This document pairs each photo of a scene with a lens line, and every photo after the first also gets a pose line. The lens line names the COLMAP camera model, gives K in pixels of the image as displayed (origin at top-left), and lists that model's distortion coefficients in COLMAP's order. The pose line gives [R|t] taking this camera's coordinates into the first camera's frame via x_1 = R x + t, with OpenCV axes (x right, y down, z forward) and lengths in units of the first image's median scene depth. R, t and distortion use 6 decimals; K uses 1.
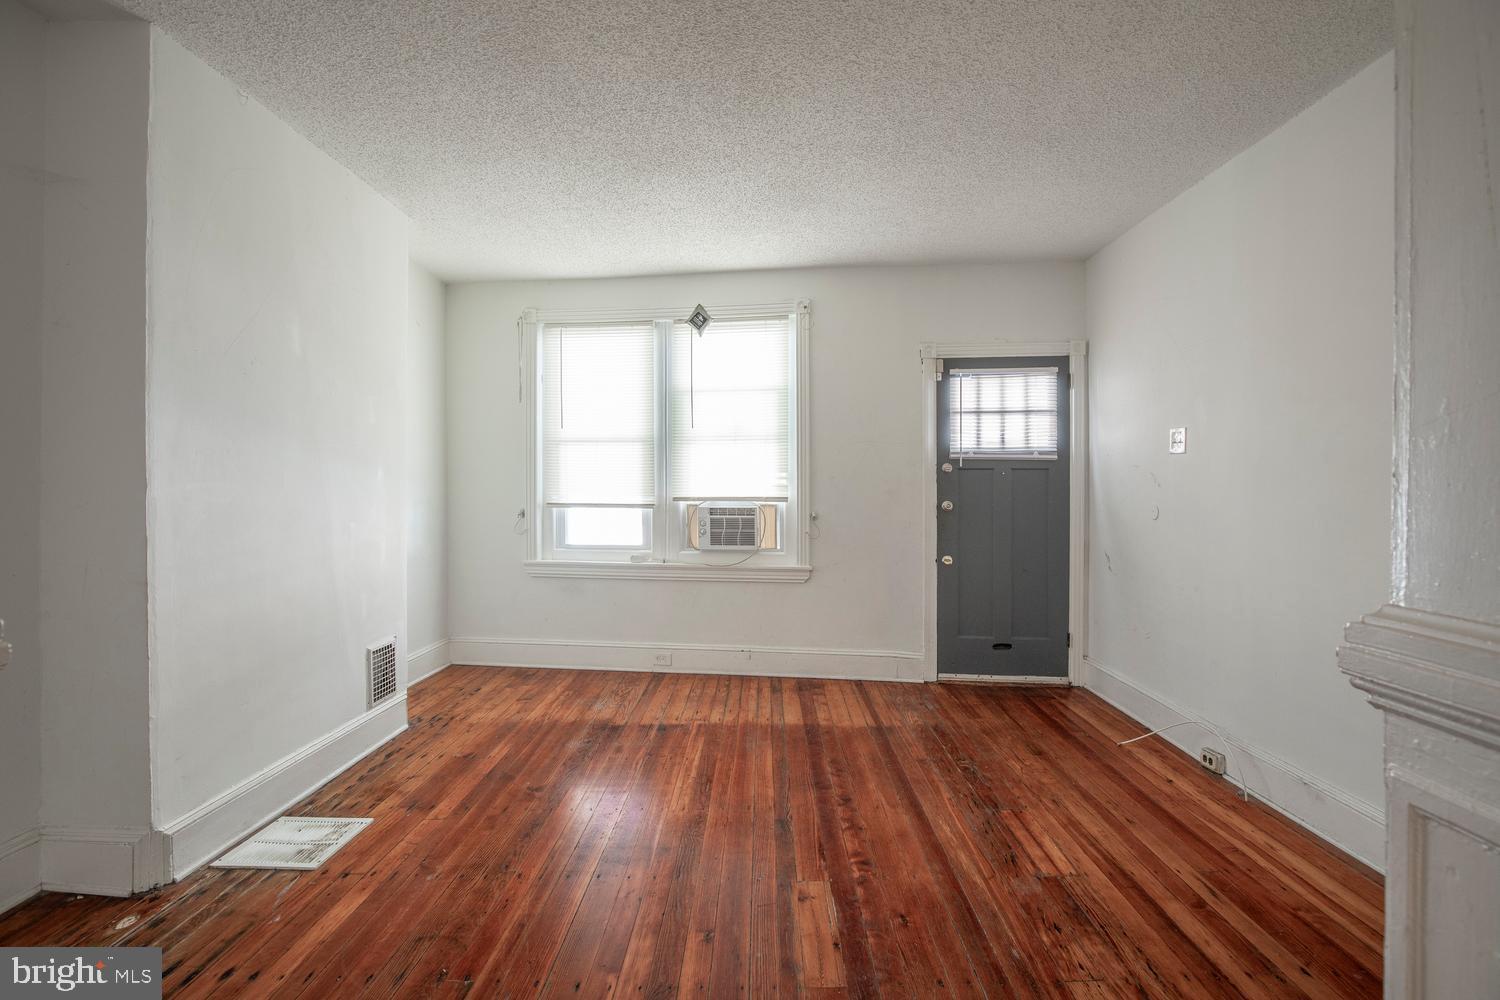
lens RADIAL K [[701.5, 0, 764.6], [0, 701.5, 493.1], [0, 0, 1]] dist [-0.023821, 0.004875]
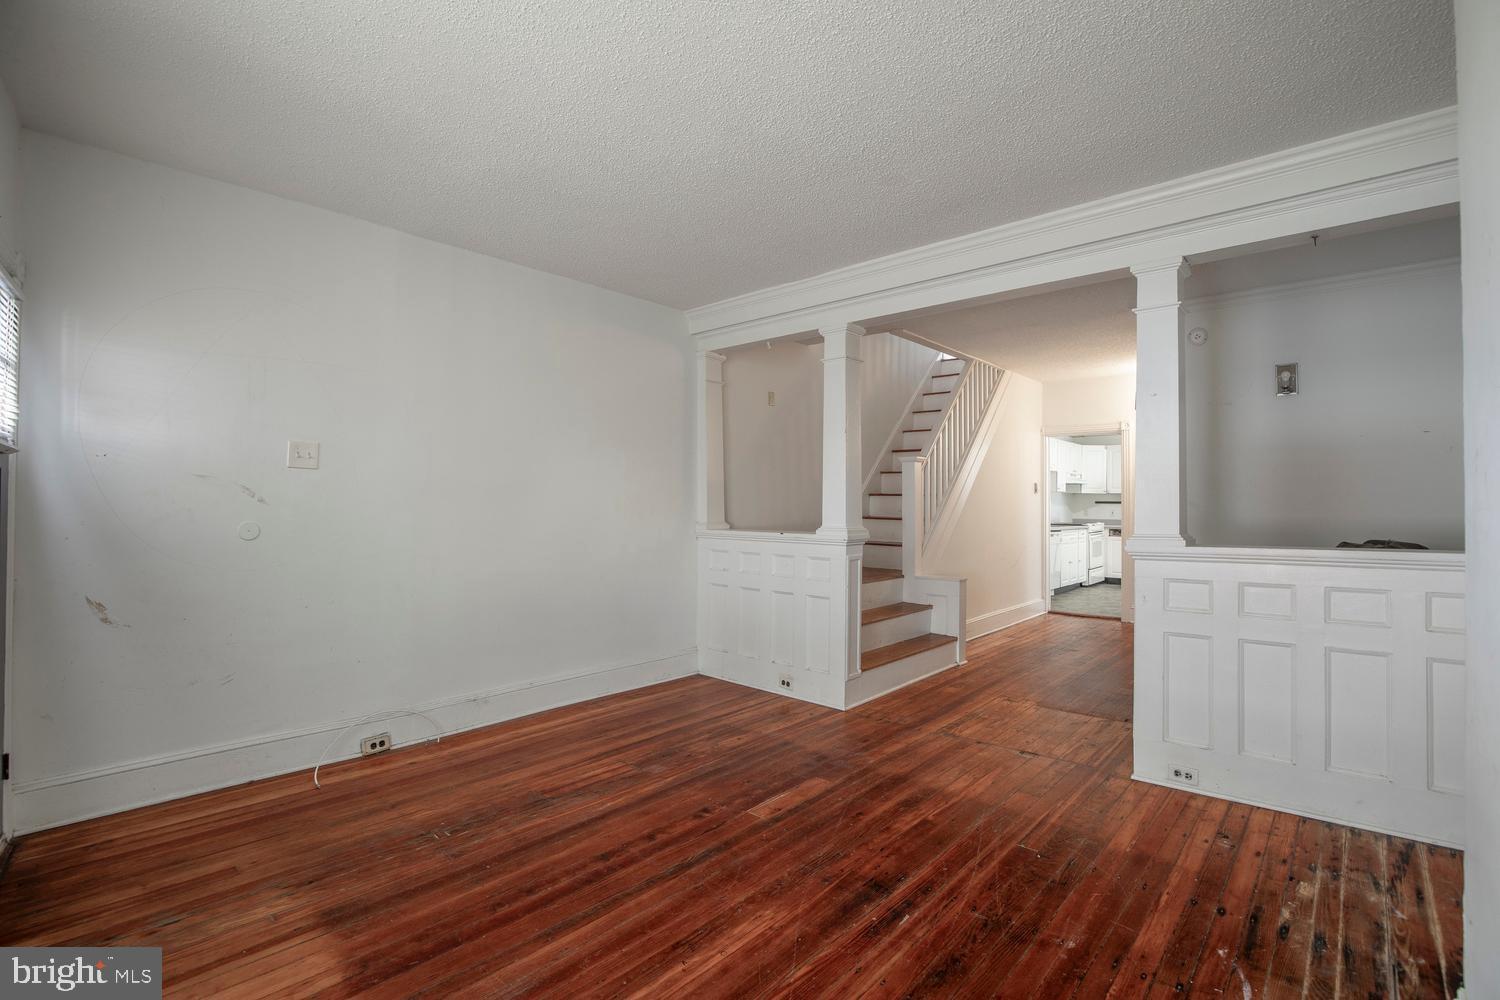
lens RADIAL K [[701.5, 0, 748.3], [0, 701.5, 501.0], [0, 0, 1]] dist [-0.023821, 0.004875]
pose [[-0.740423, -0.000011, 0.672141, -0.471749], [0.001407, 0.999998, 0.001567, -0.011852], [-0.672140, 0.002106, -0.740421, 1.180622]]
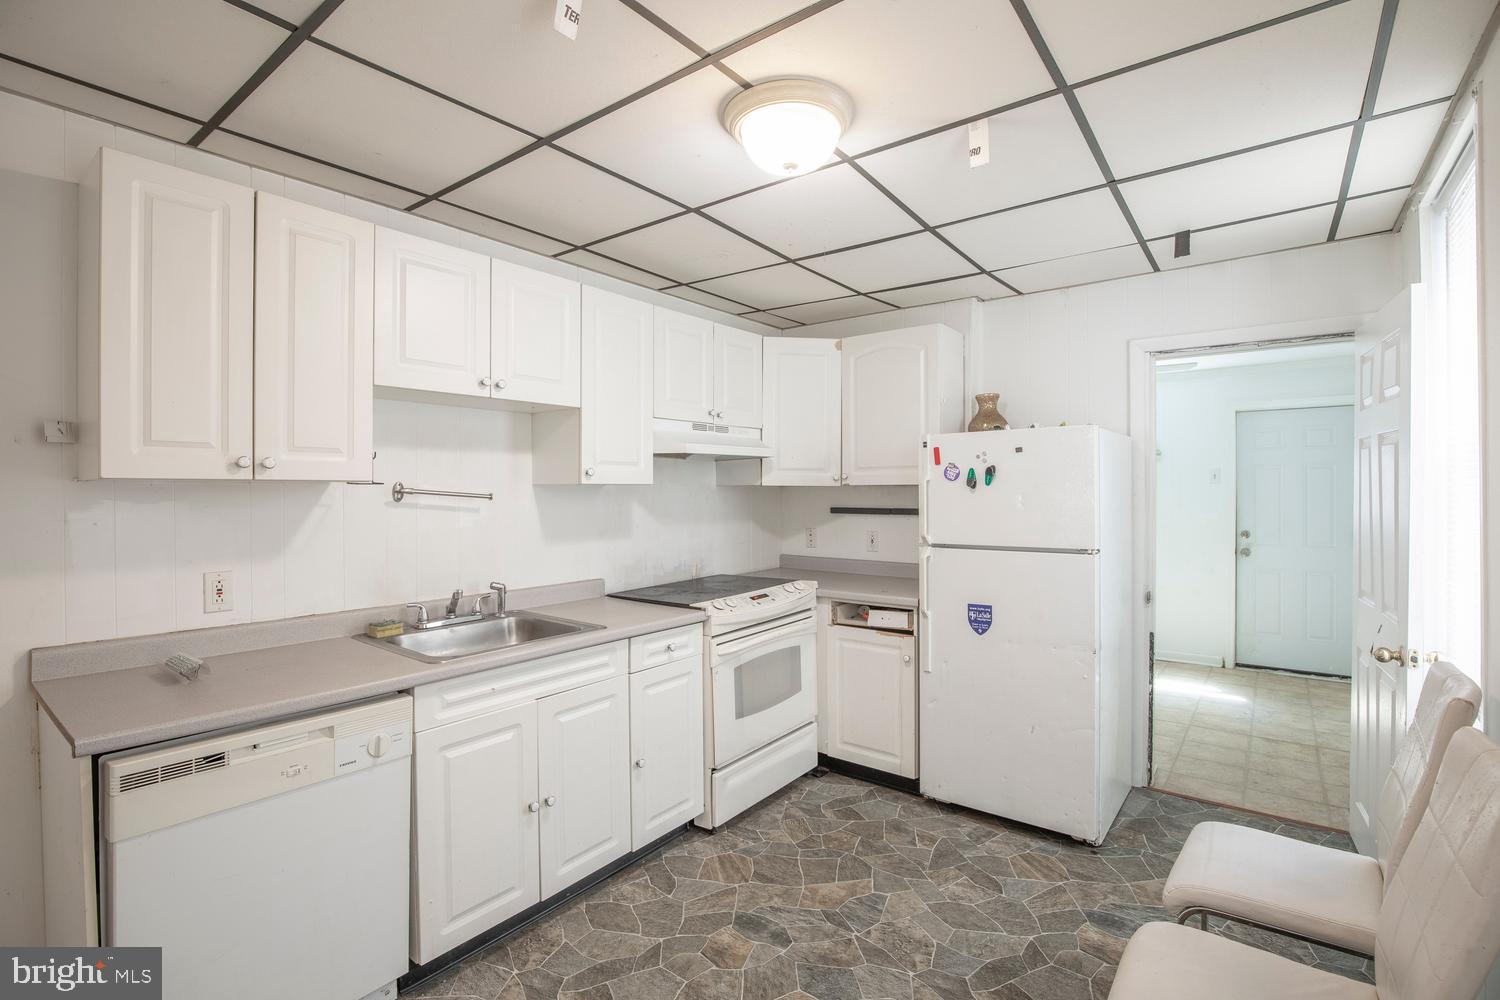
lens RADIAL K [[701.5, 0, 753.4], [0, 701.5, 491.9], [0, 0, 1]] dist [-0.023821, 0.004875]
pose [[-0.783587, -0.005118, 0.621261, -0.102218], [0.007731, 0.999808, 0.017988, -0.048017], [-0.621234, 0.018898, -0.783398, -1.268688]]
